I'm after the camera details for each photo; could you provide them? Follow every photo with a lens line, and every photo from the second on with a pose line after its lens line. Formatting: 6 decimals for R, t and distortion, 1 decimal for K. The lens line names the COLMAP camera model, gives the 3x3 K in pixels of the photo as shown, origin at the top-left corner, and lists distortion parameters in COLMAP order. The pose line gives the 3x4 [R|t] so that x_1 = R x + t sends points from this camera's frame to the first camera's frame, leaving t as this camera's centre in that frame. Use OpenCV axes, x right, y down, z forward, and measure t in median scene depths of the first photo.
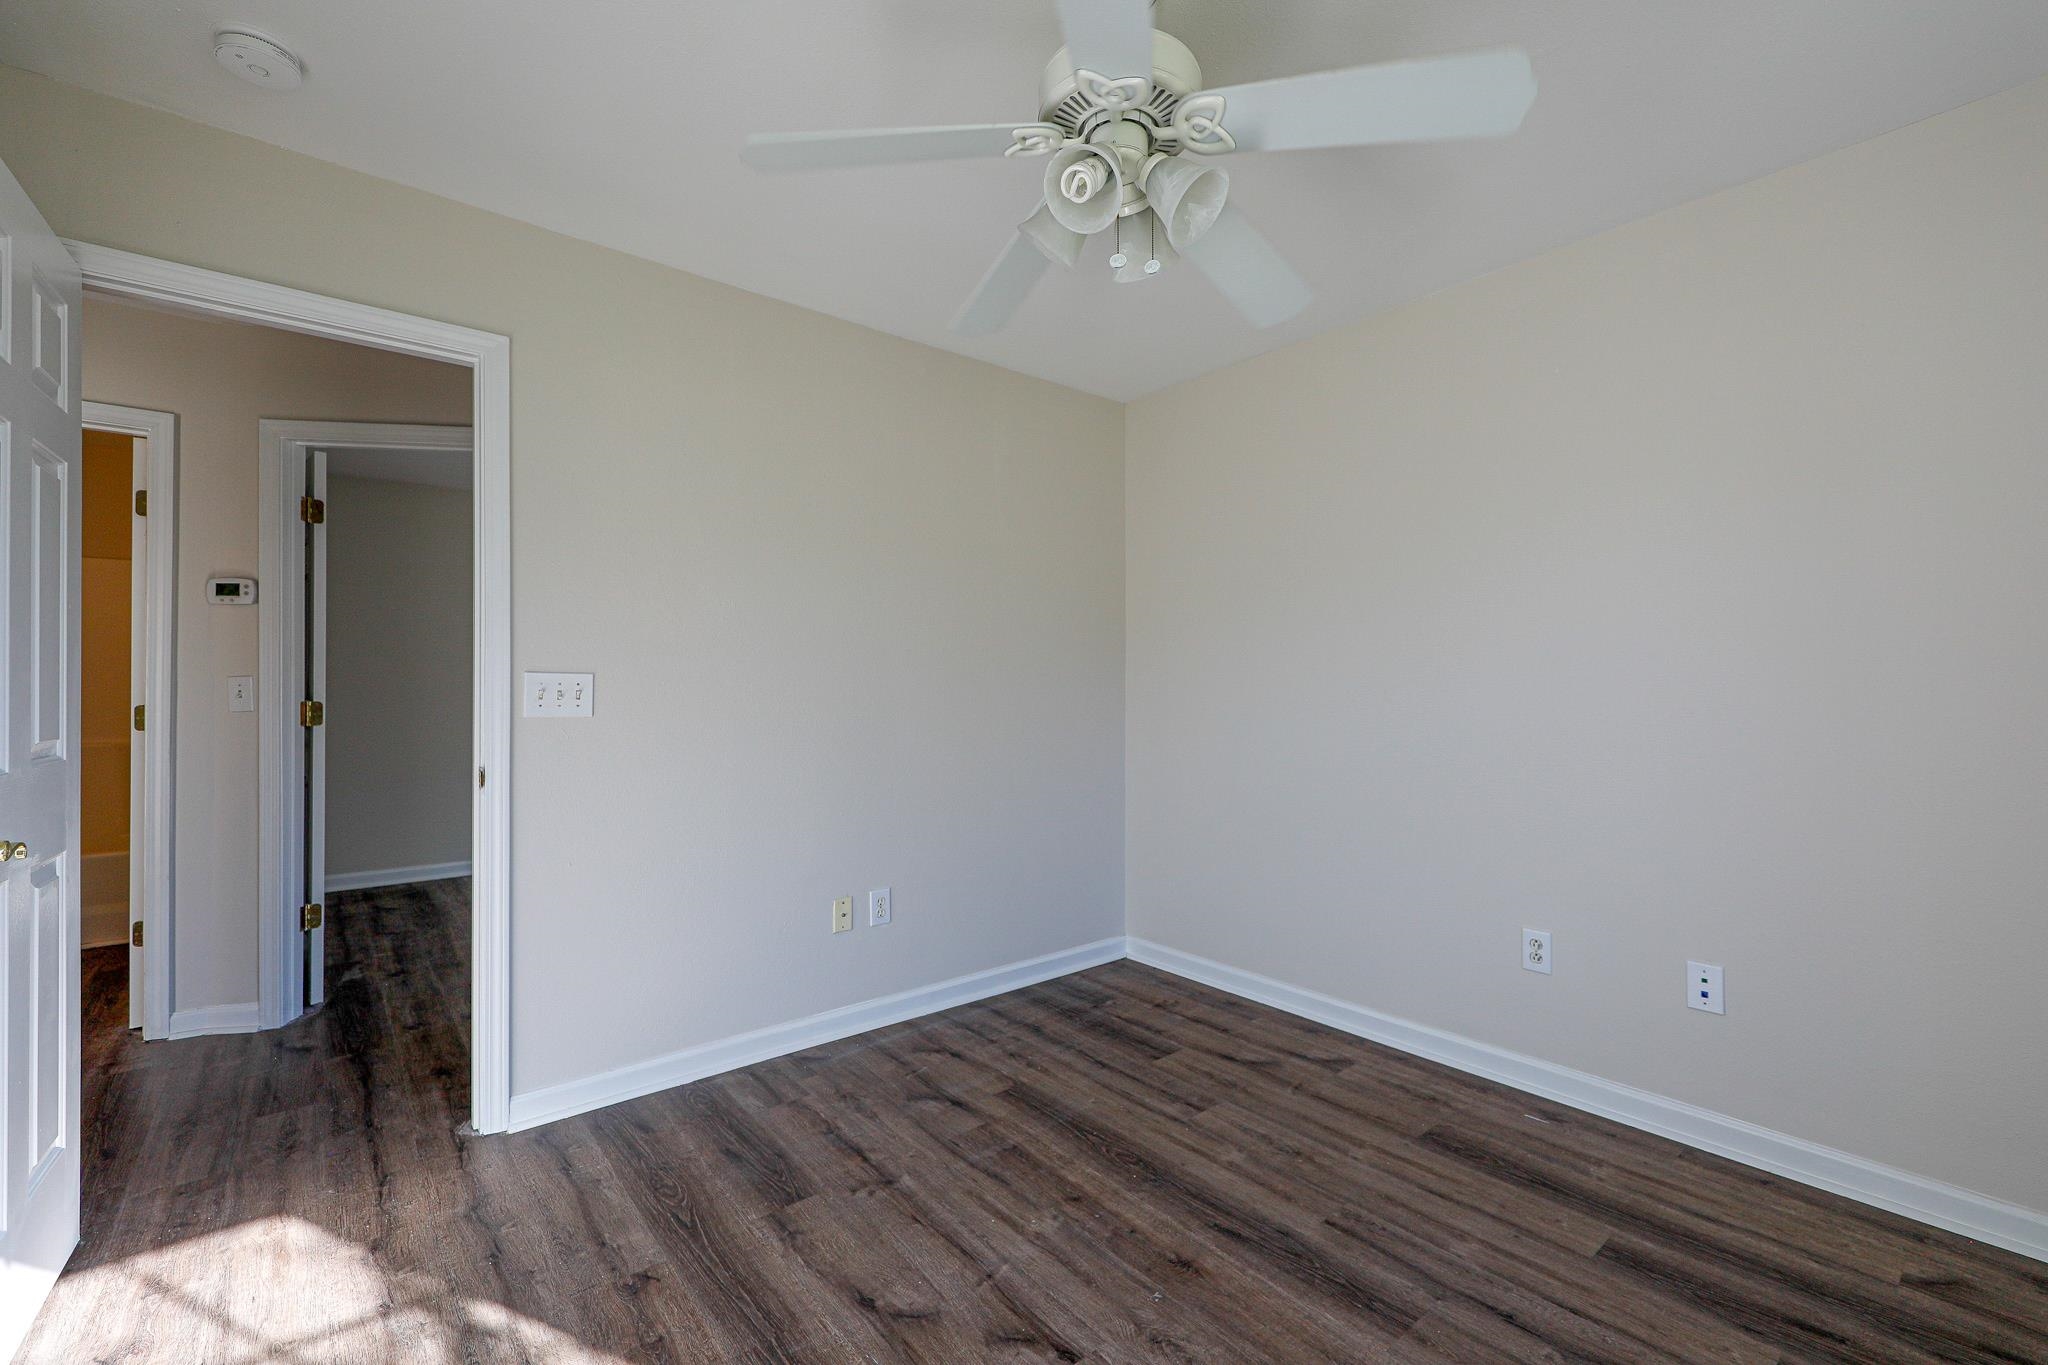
lens RADIAL K [[856.5, 0, 1065.3], [0, 856.5, 600.8], [0, 0, 1]] dist [-0.001253, -0.000592]
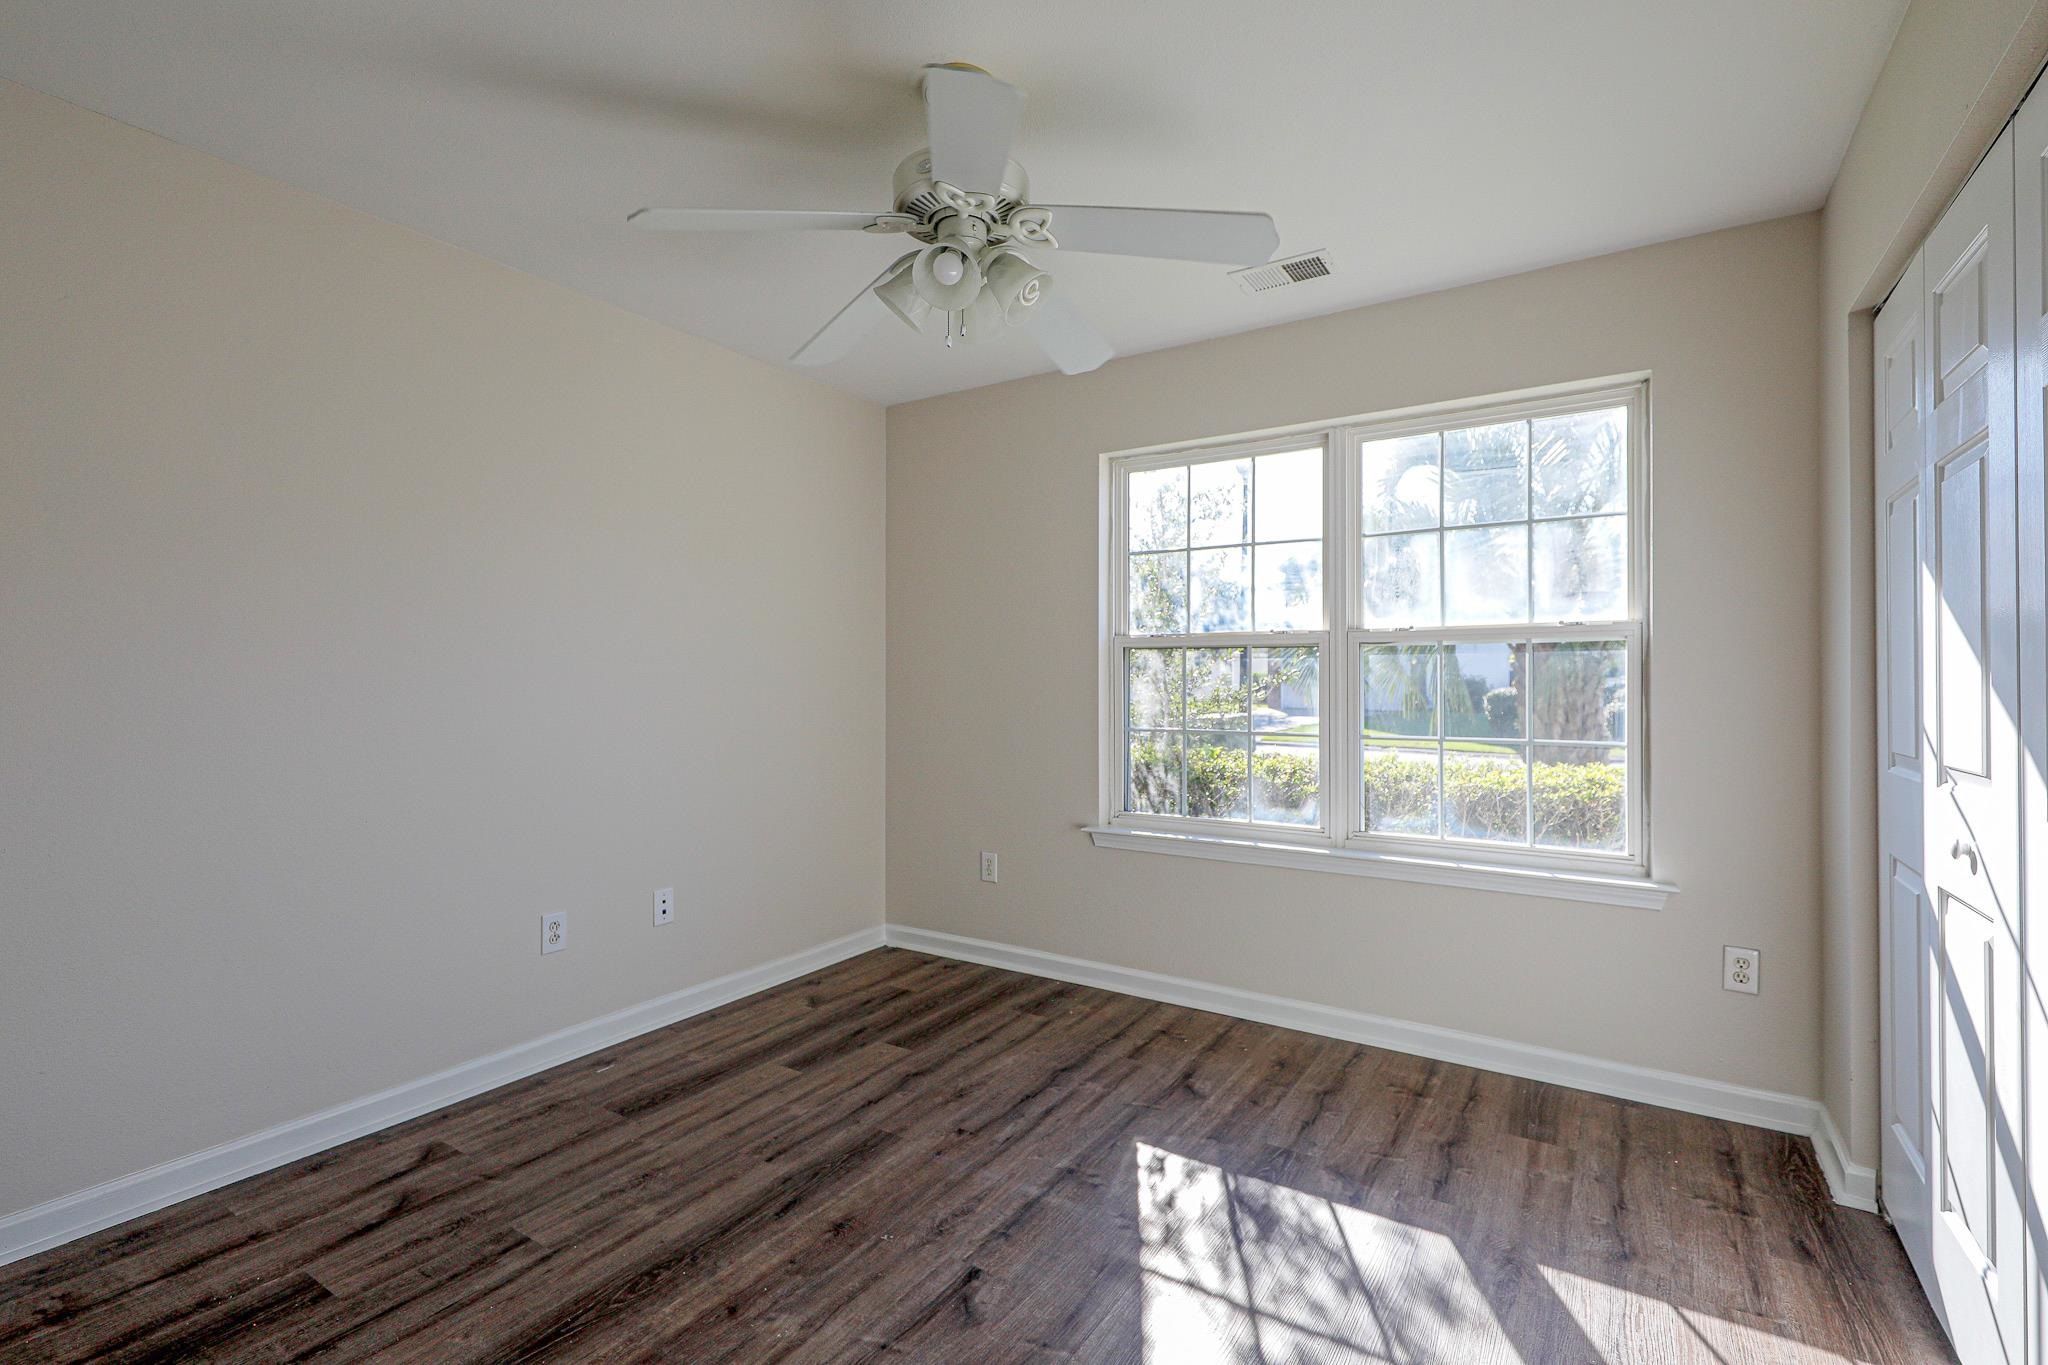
lens RADIAL K [[939.4, 0, 1027.5], [0, 939.4, 678.3], [0, 0, 1]] dist [0.000410, -0.000428]
pose [[-0.291025, 0.001839, 0.956714, -0.811252], [-0.096857, 0.994804, -0.031375, 0.092250], [-0.951800, -0.101795, -0.289335, 0.926697]]
